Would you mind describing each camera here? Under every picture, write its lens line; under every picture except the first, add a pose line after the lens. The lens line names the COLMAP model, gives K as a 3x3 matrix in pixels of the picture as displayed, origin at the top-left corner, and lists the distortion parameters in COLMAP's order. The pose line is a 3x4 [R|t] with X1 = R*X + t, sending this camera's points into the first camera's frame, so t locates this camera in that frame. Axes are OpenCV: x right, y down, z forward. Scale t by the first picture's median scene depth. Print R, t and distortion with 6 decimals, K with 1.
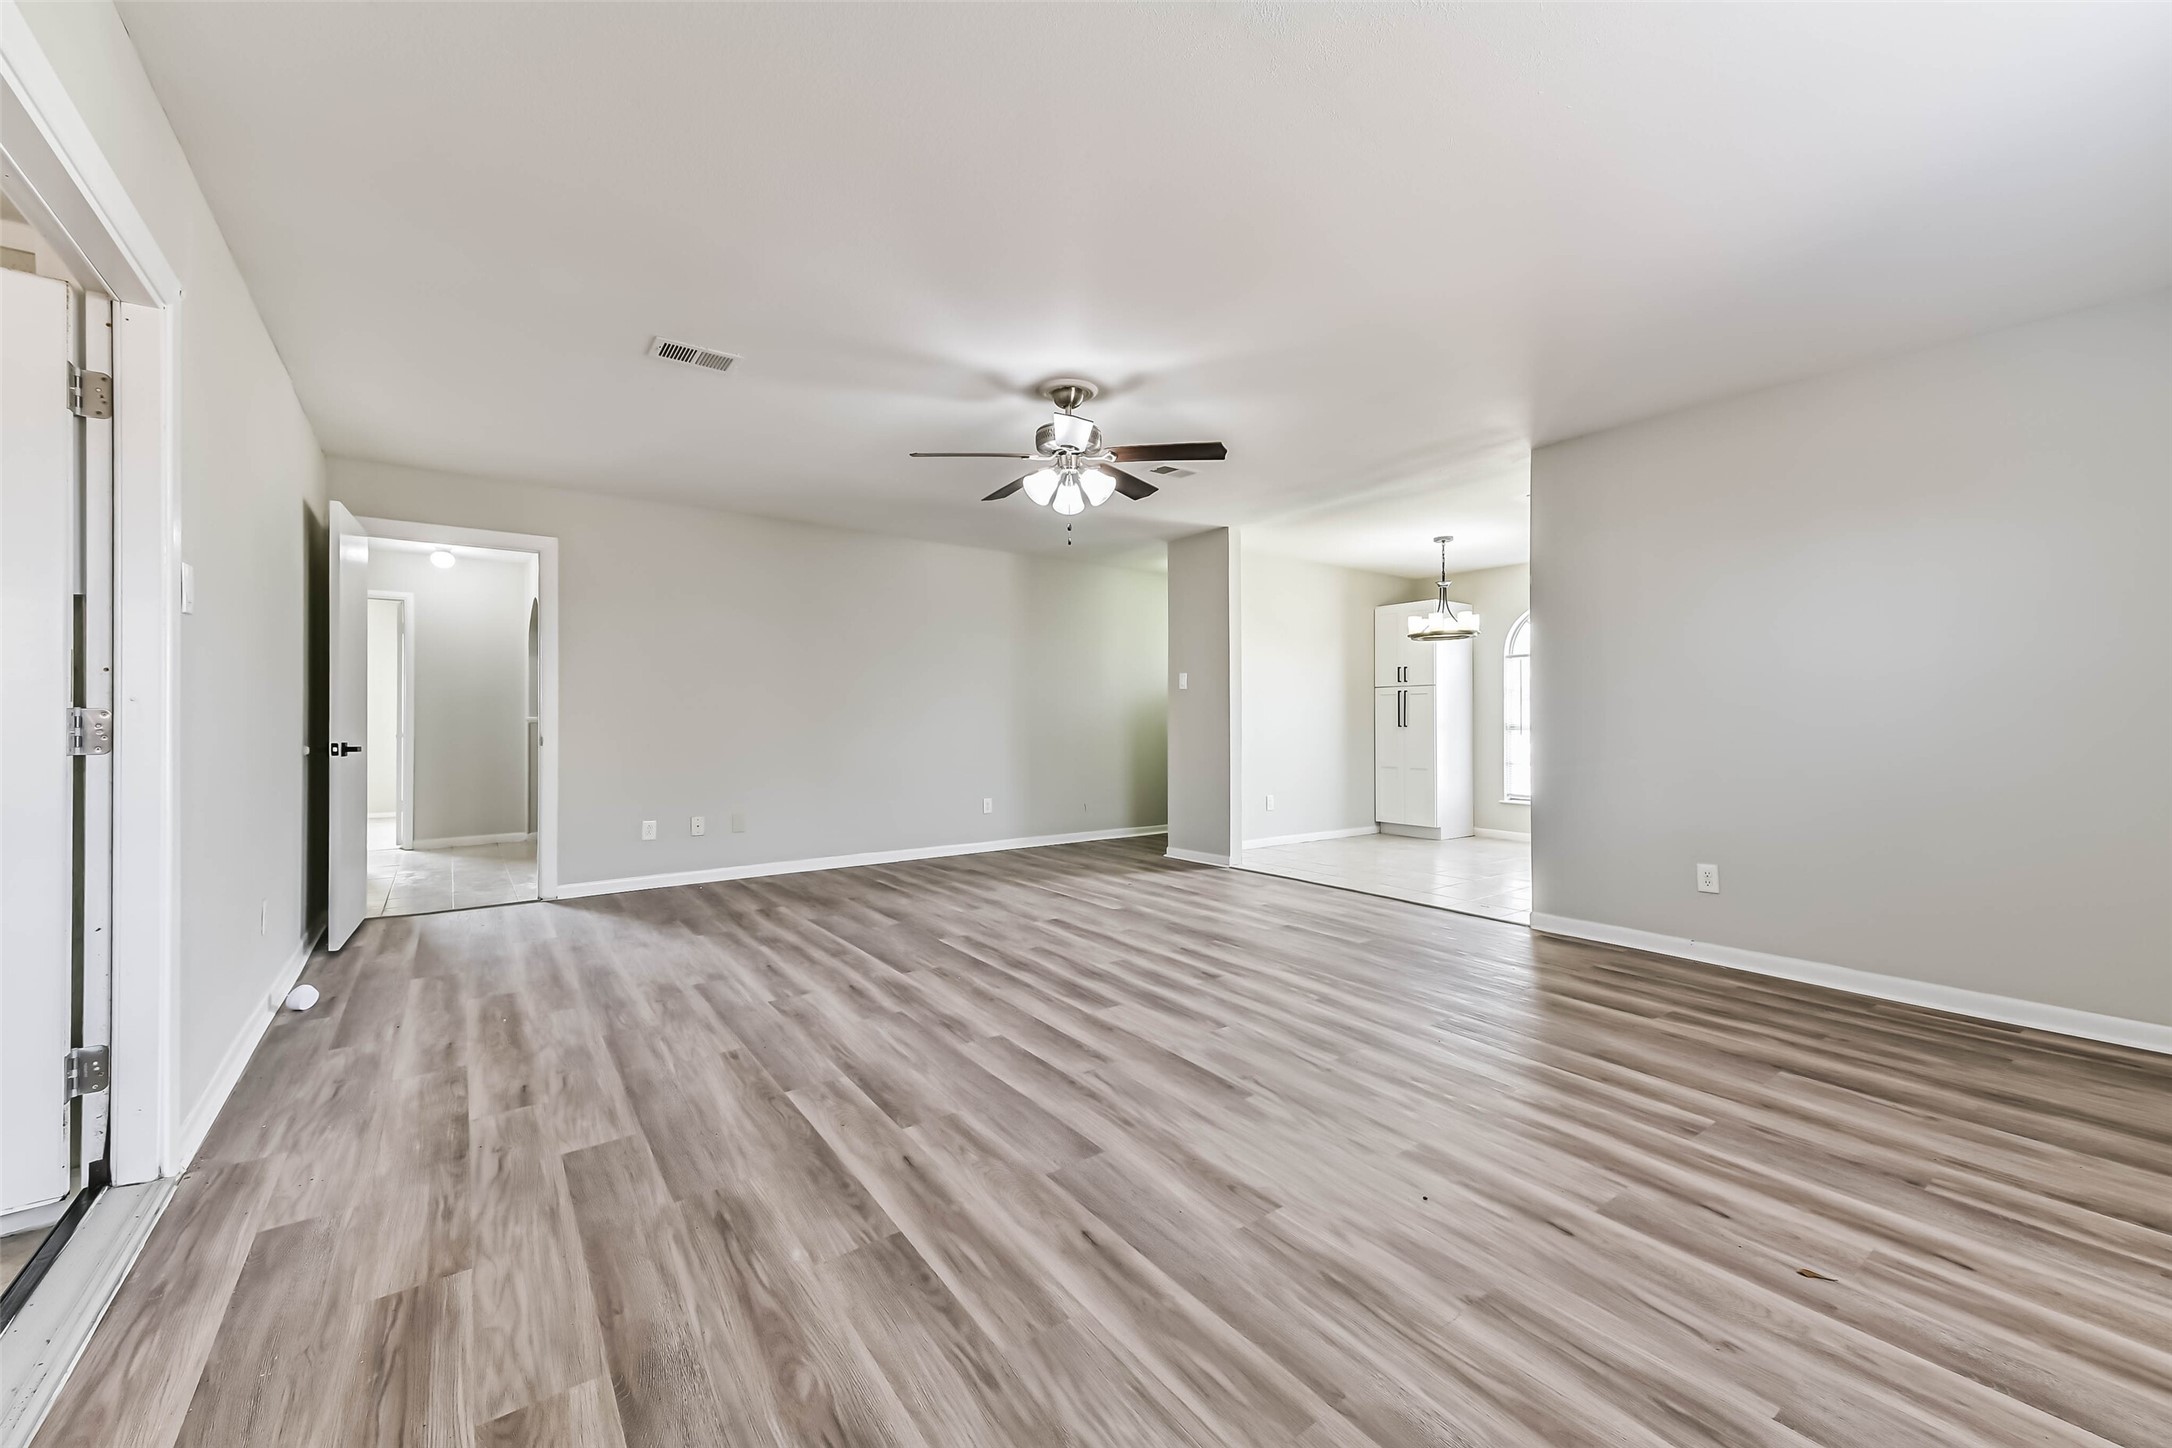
lens RADIAL K [[856.3, 0, 1057.0], [0, 856.3, 731.0], [0, 0, 1]] dist [0.012446, -0.002729]
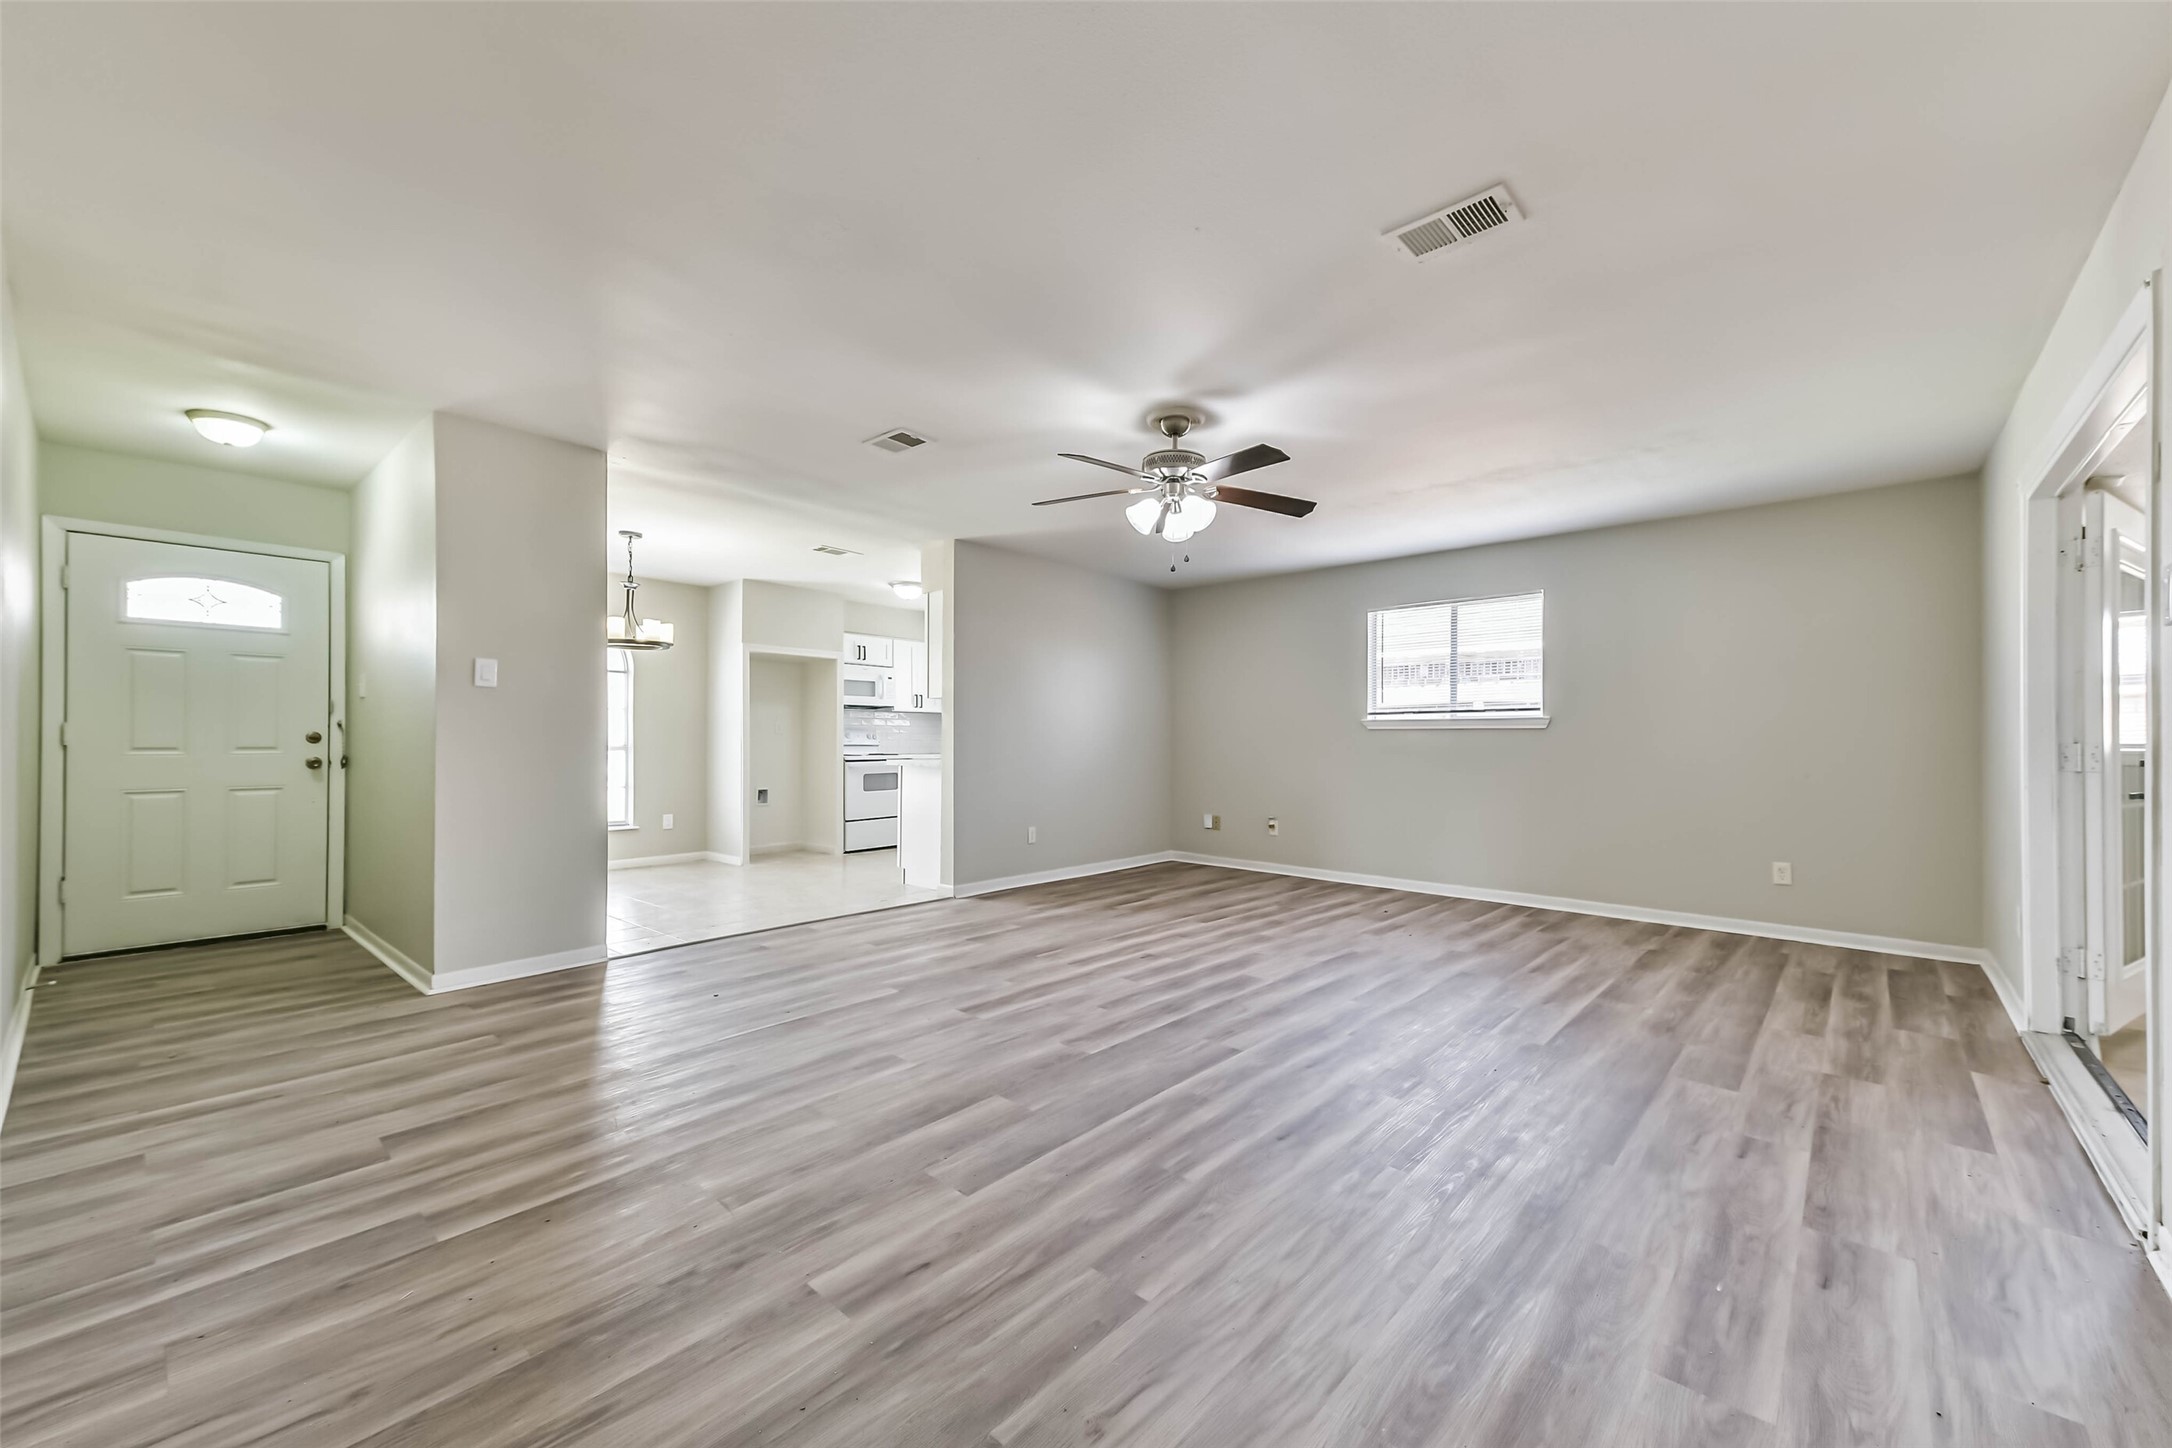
lens RADIAL K [[856.3, 0, 1115.7], [0, 856.3, 728.7], [0, 0, 1]] dist [0.012446, -0.002729]
pose [[-0.247707, 0.009450, 0.968789, -1.052395], [0.009062, 0.999931, -0.007437, -0.022717], [-0.968793, 0.006937, -0.247776, 1.463210]]
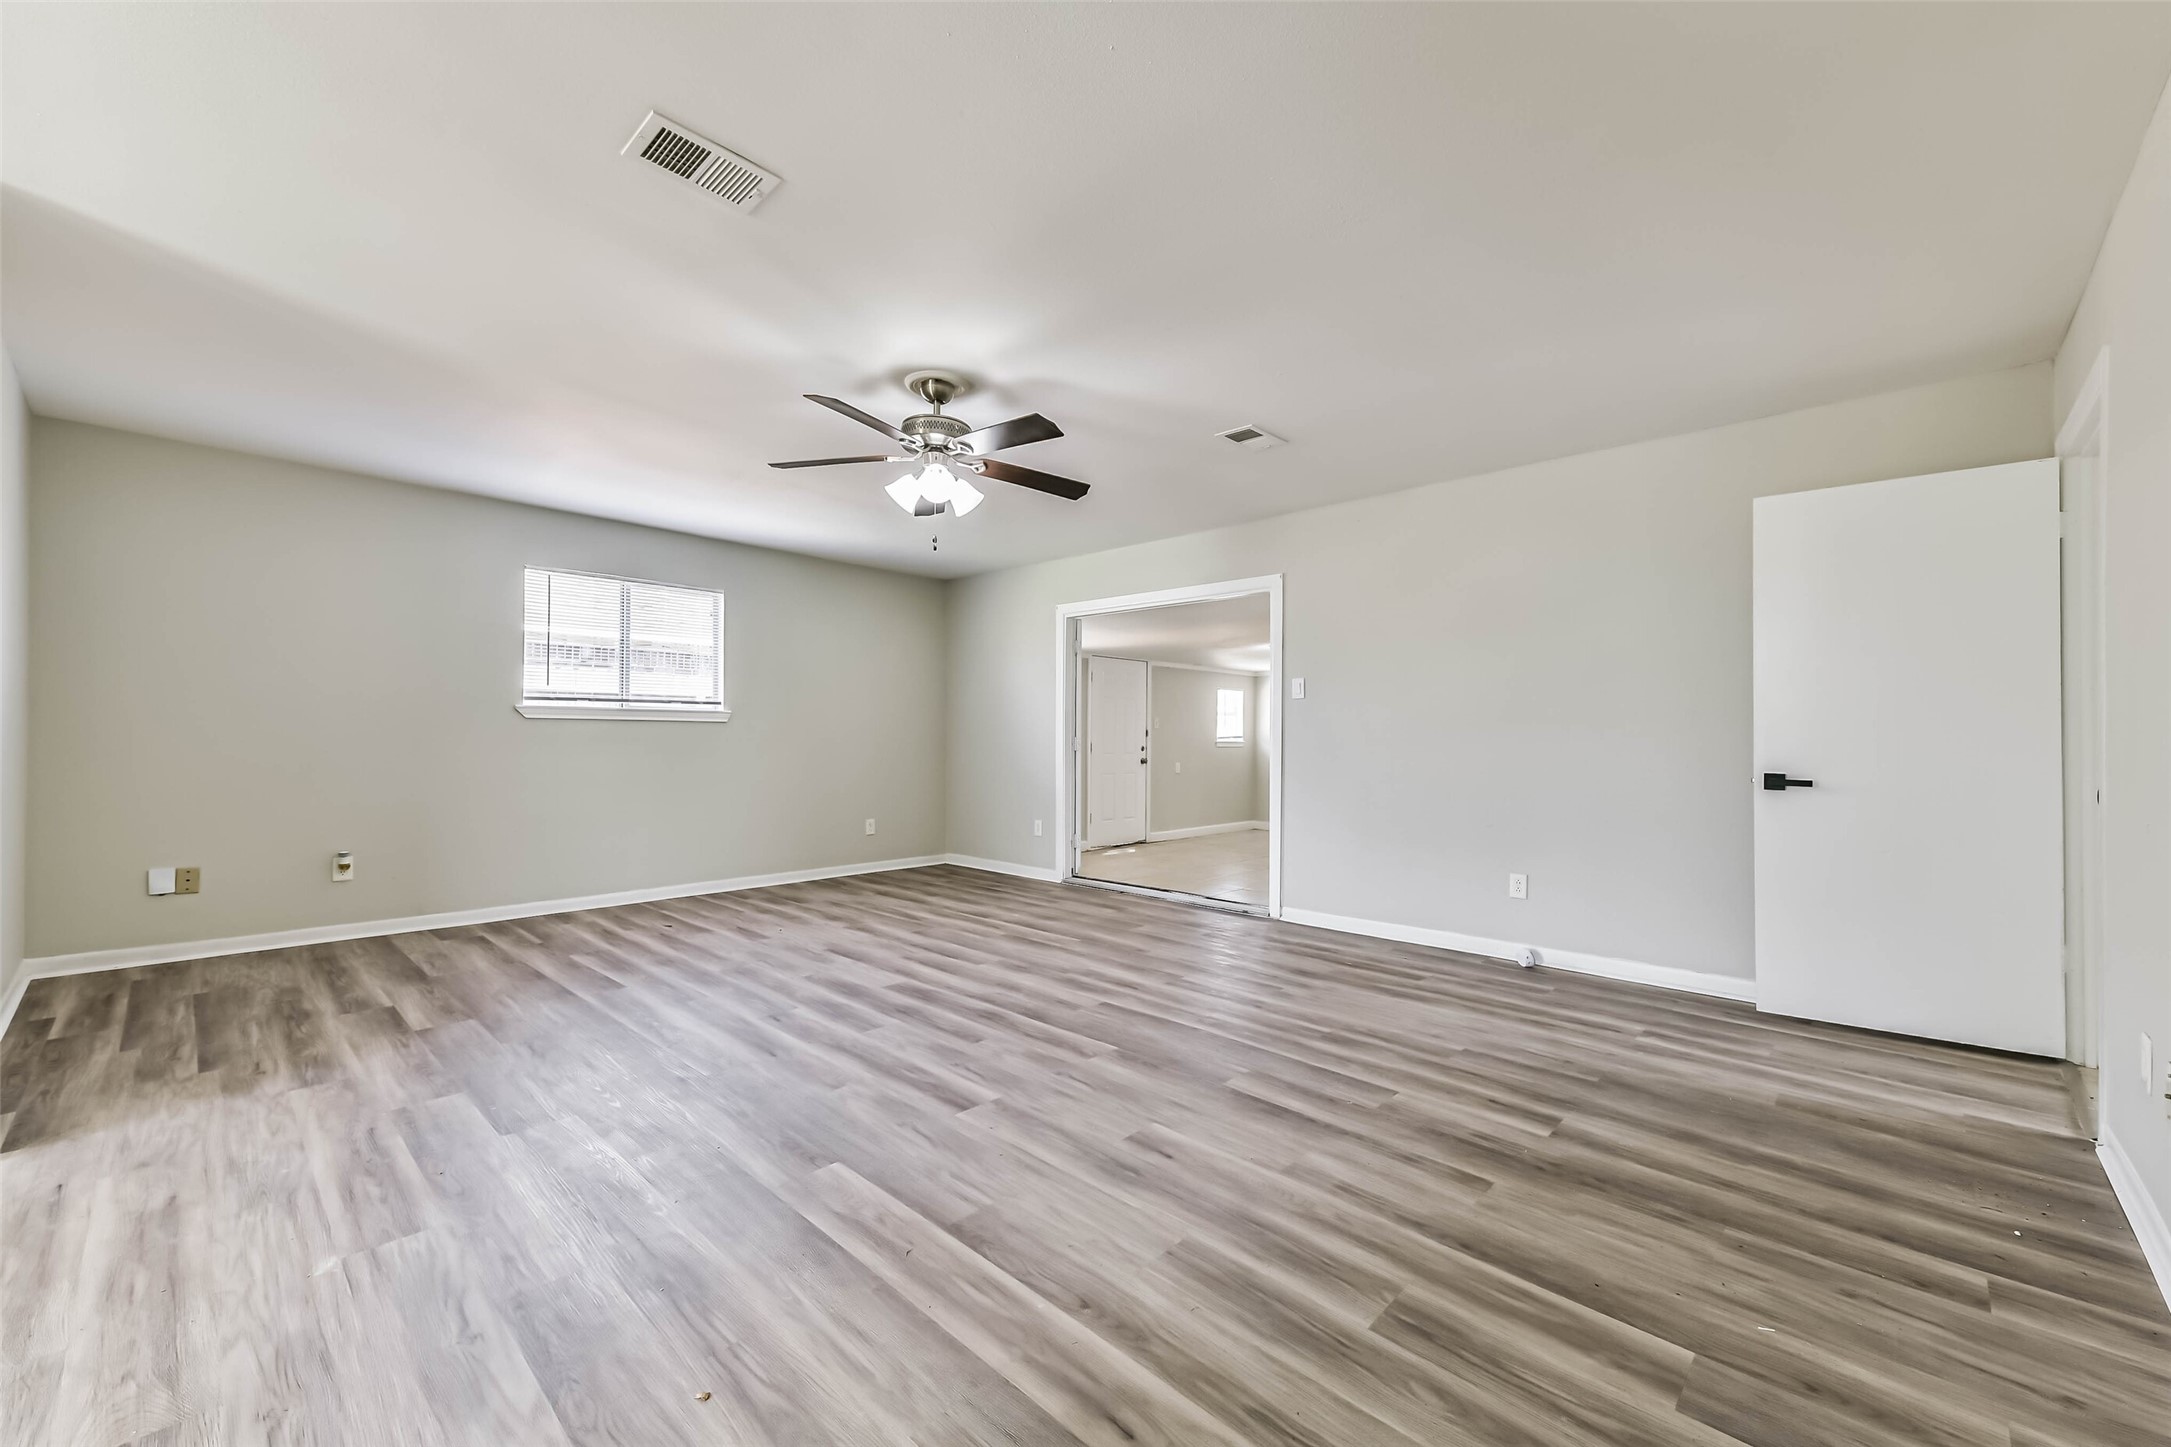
lens RADIAL K [[855.9, 0, 1078.9], [0, 855.9, 734.8], [0, 0, 1]] dist [0.012446, -0.002729]
pose [[-0.978781, -0.009326, -0.204699, 0.056354], [-0.012777, 0.999798, 0.015545, -0.039549], [0.204513, 0.017831, -0.978702, 2.152995]]
